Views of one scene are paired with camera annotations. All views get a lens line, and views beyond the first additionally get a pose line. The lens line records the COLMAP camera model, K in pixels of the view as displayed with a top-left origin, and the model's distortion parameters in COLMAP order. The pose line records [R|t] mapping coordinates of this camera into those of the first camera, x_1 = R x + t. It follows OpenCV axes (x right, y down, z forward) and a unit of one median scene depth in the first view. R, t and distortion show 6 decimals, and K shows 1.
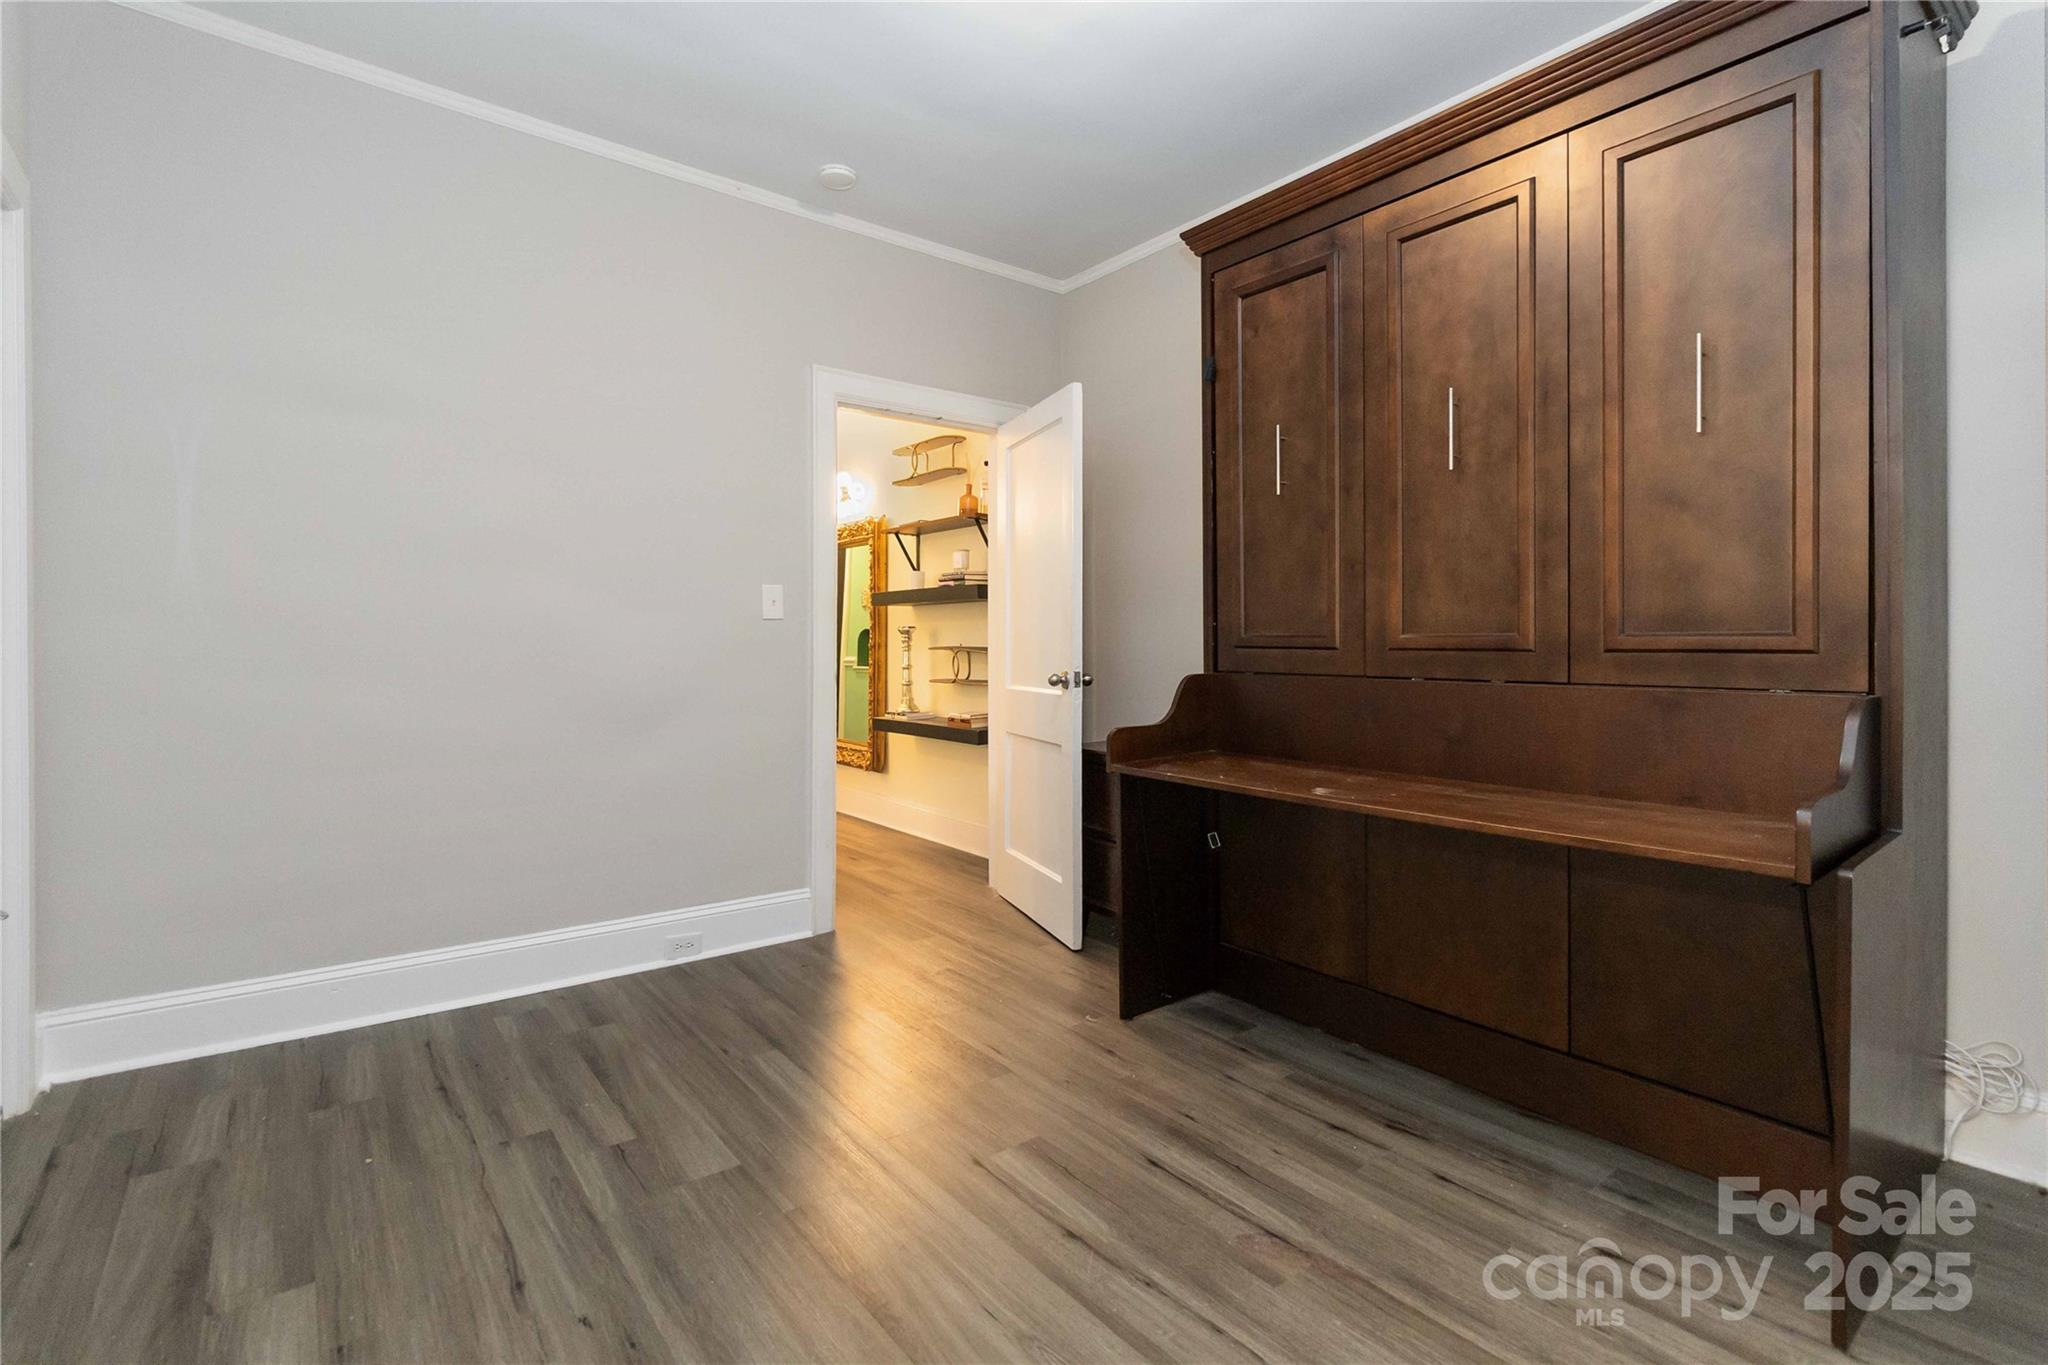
lens RADIAL K [[956.0, 0, 1096.7], [0, 956.0, 640.9], [0, 0, 1]] dist [-0.000681, -0.000087]
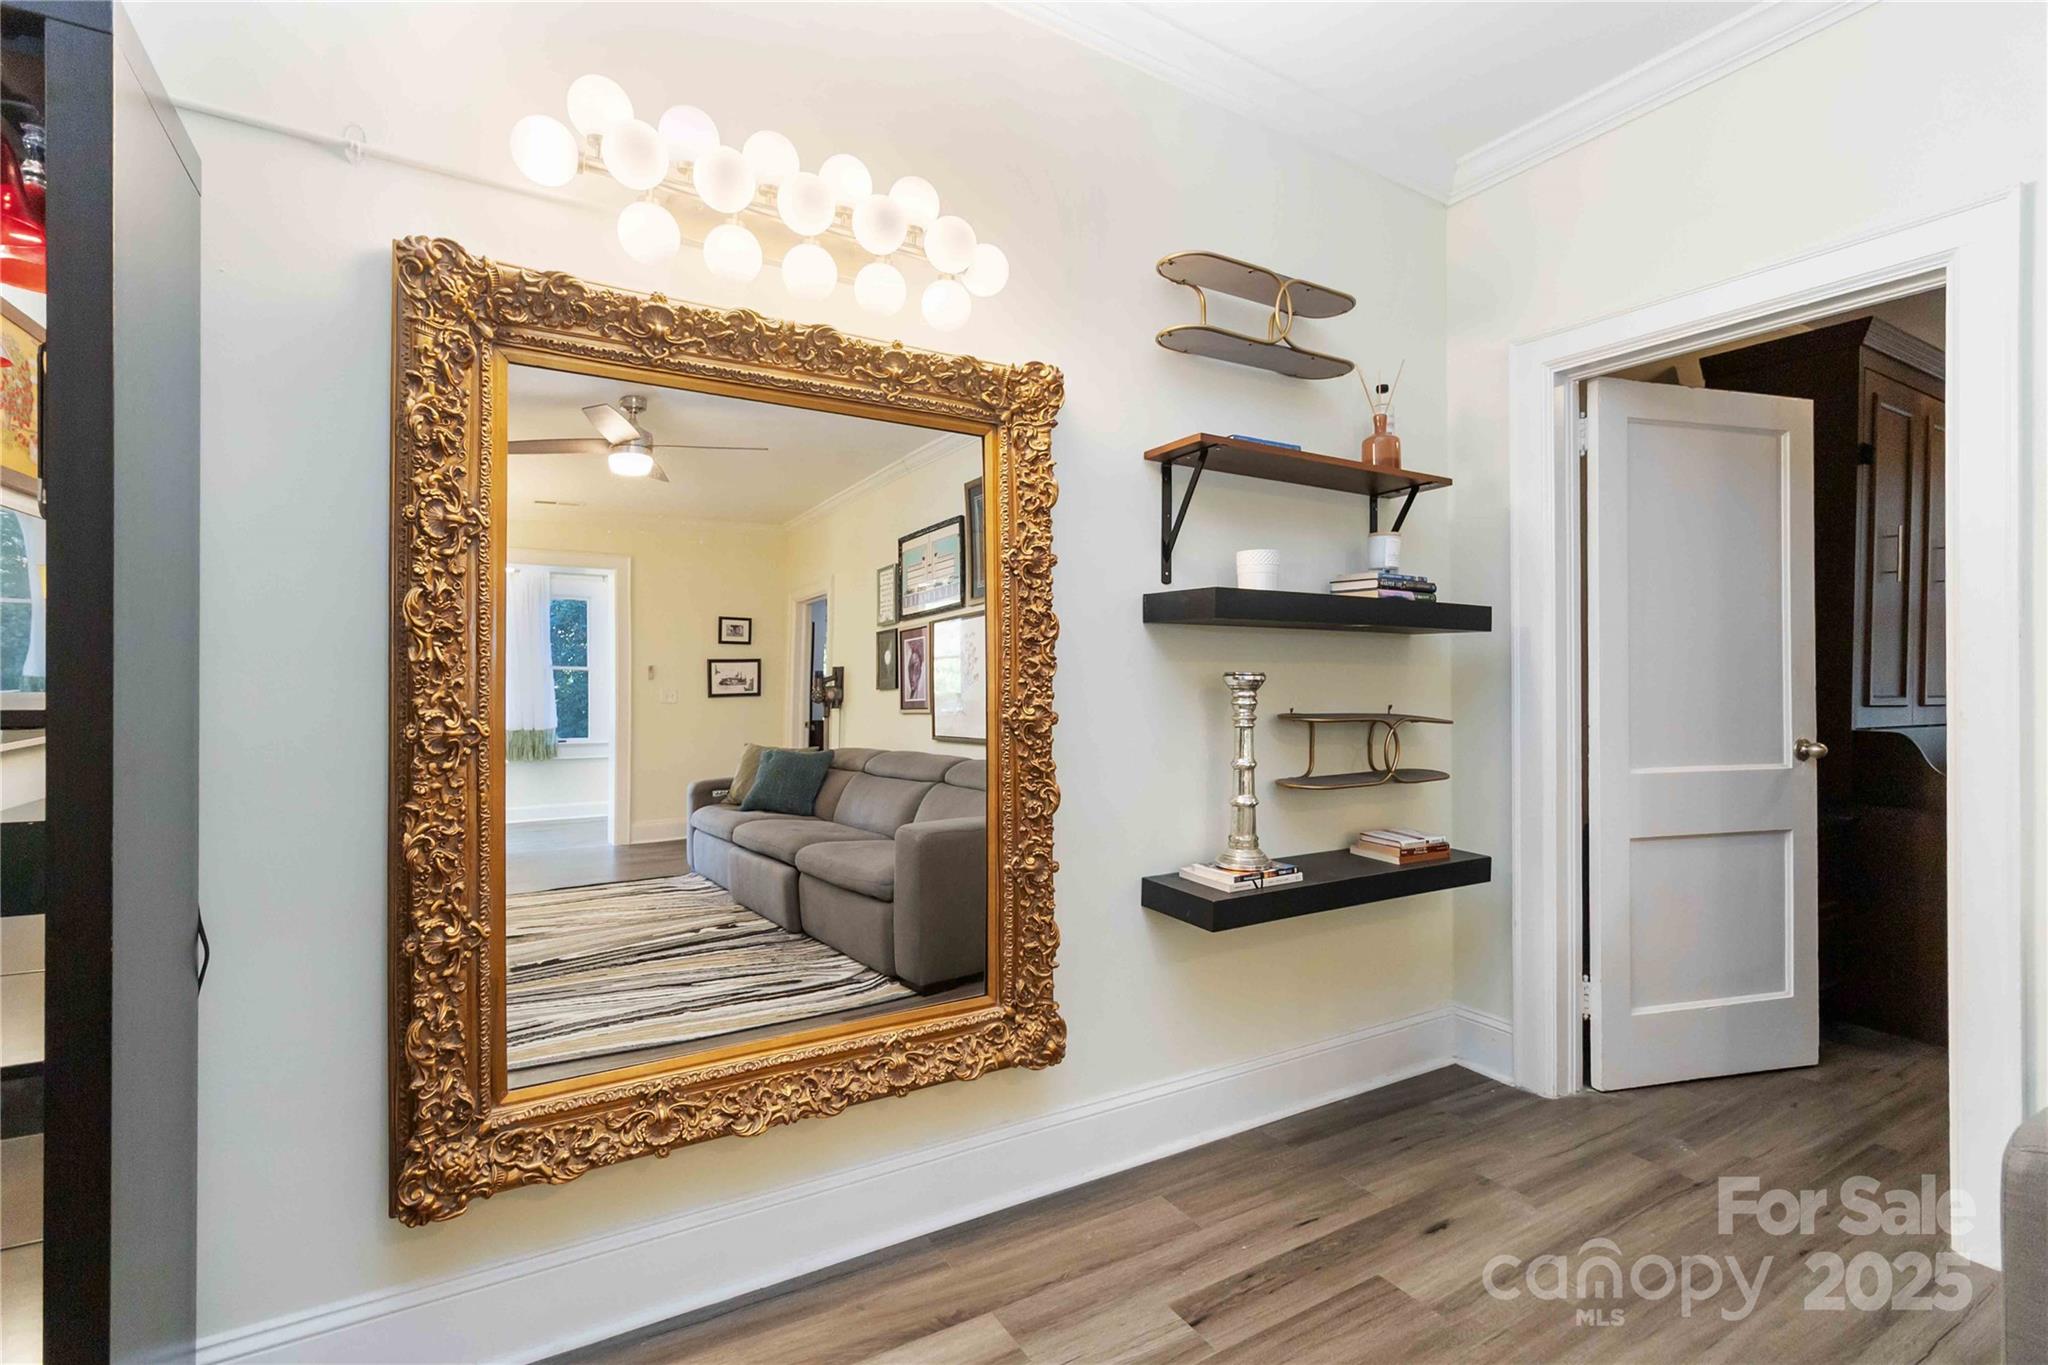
lens RADIAL K [[941.2, 0, 1032.7], [0, 941.2, 656.0], [0, 0, 1]] dist [-0.001397, -0.000378]
pose [[0.153981, 0.005966, 0.988056, -0.698404], [0.003312, 0.999973, -0.006554, -0.023944], [-0.988068, 0.004281, 0.153957, 1.120977]]
